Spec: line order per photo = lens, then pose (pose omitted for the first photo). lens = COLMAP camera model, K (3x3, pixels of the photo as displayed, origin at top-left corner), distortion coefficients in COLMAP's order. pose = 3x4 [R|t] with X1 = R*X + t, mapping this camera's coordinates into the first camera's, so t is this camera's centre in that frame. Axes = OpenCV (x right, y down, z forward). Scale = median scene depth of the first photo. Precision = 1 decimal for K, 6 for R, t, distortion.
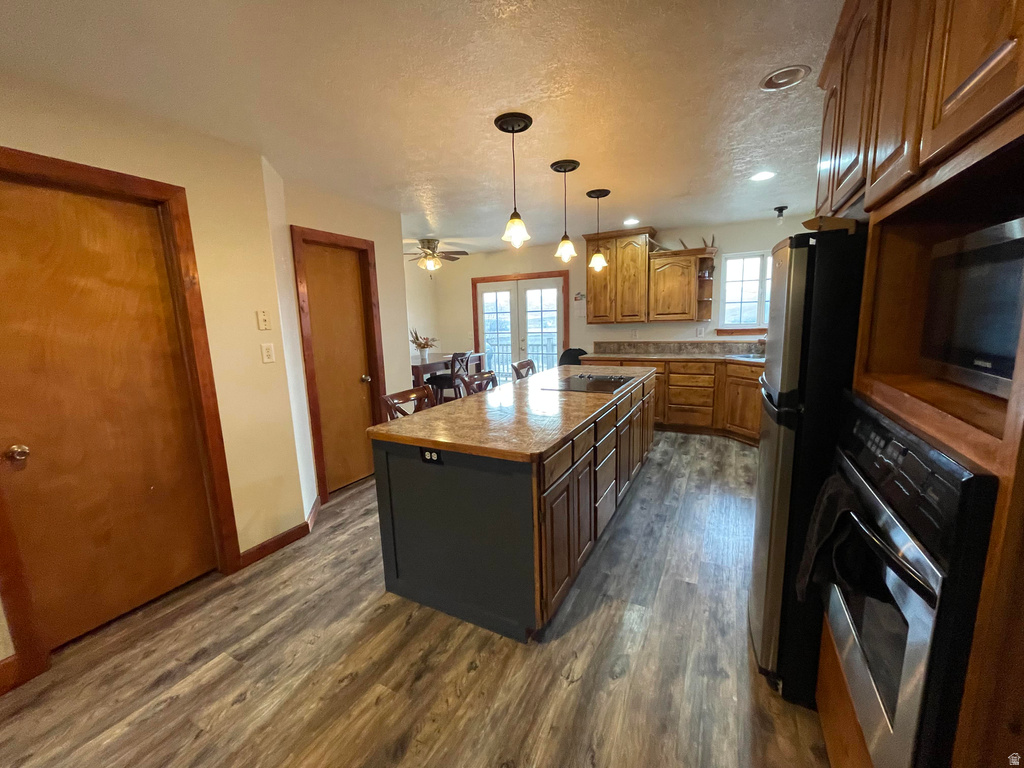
lens RADIAL K [[411.4, 0, 513.0], [0, 411.4, 386.5], [0, 0, 1]] dist [0.002321, -0.000493]
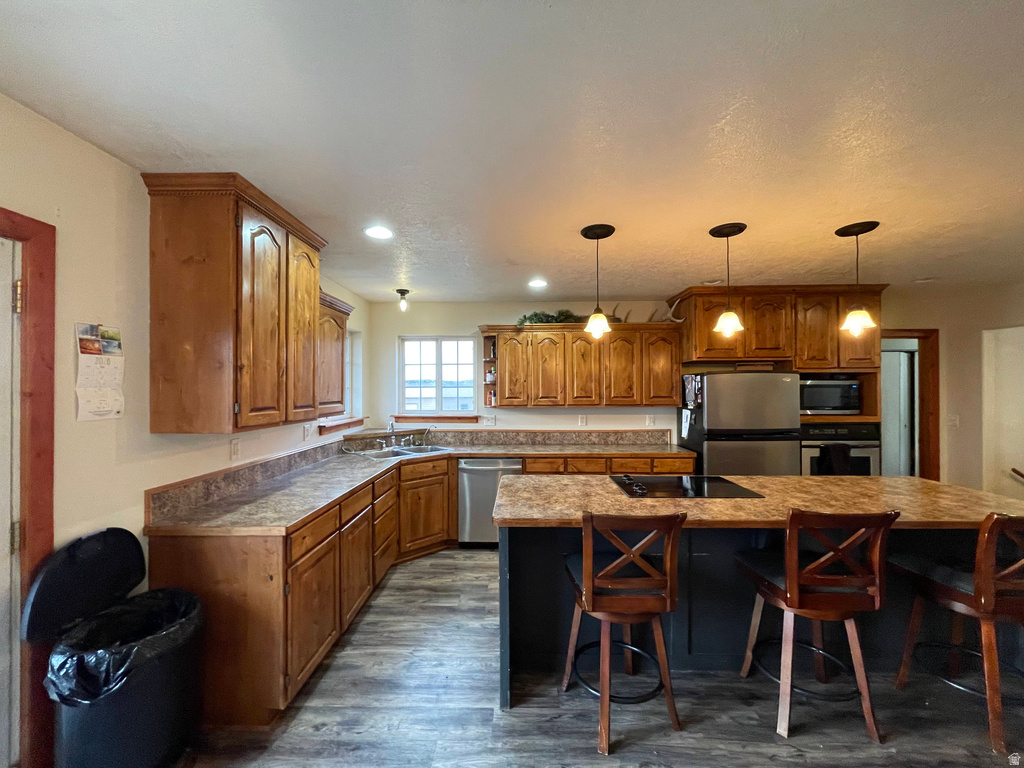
lens RADIAL K [[411.4, 0, 508.2], [0, 411.4, 384.5], [0, 0, 1]] dist [0.002321, -0.000493]
pose [[-0.446104, 0.045884, 0.893804, -0.266183], [0.164895, 0.985802, 0.031693, -0.198025], [-0.879660, 0.161522, -0.447336, 1.145012]]
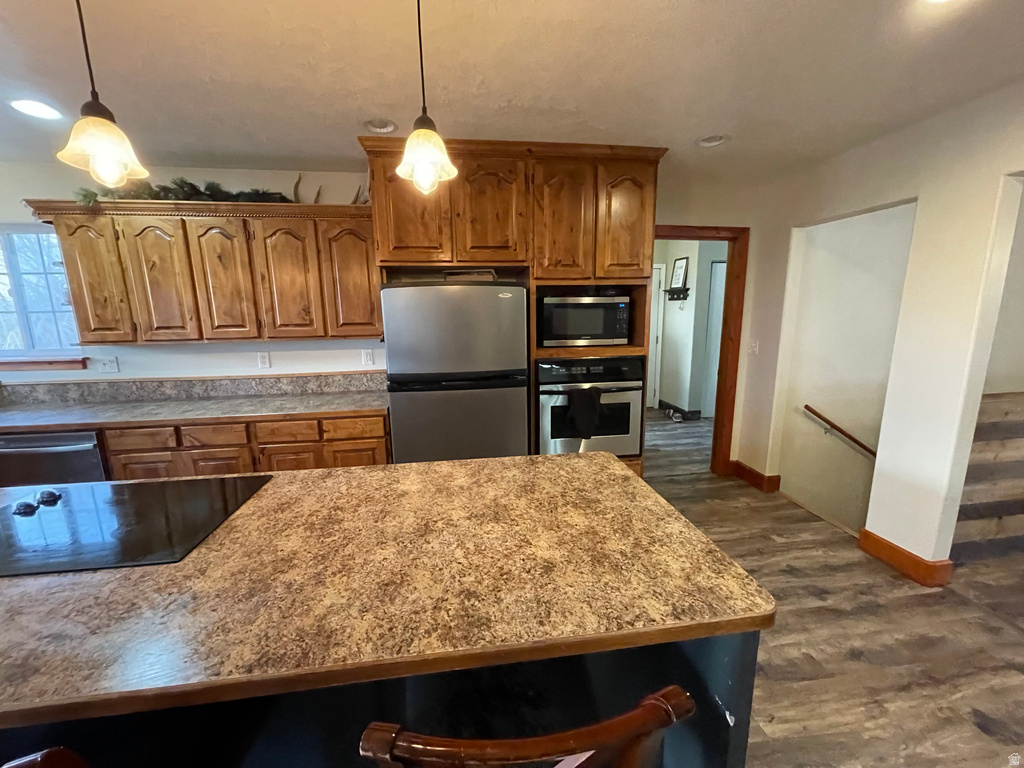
lens RADIAL K [[411.4, 0, 510.1], [0, 411.4, 383.2], [0, 0, 1]] dist [0.002321, -0.000493]
pose [[-0.583065, -0.100159, 0.806228, -0.227504], [0.166782, 0.956479, 0.239441, -0.111040], [-0.795122, 0.274074, -0.540985, 0.618775]]
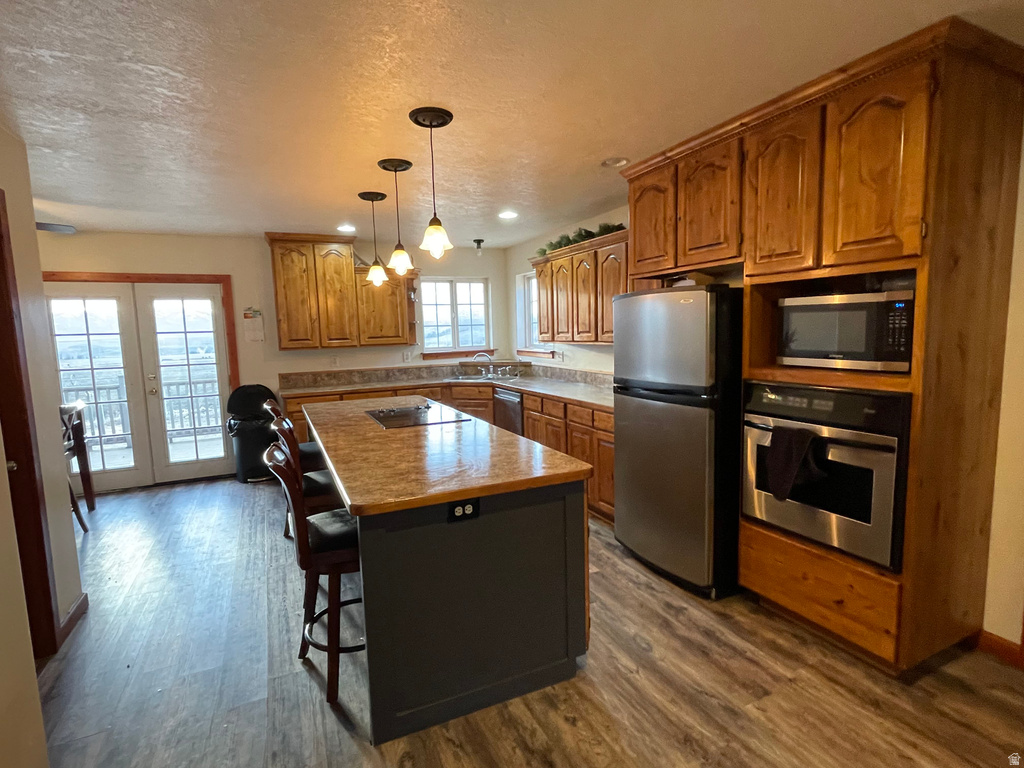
lens RADIAL K [[525.1, 0, 516.7], [0, 525.1, 385.7], [0, 0, 1]] dist [-0.003167, 0.000011]
pose [[0.600820, -0.068980, 0.796403, -0.387851], [0.137175, 0.990389, -0.017706, -0.015523], [-0.787527, 0.119885, 0.604507, 0.117203]]
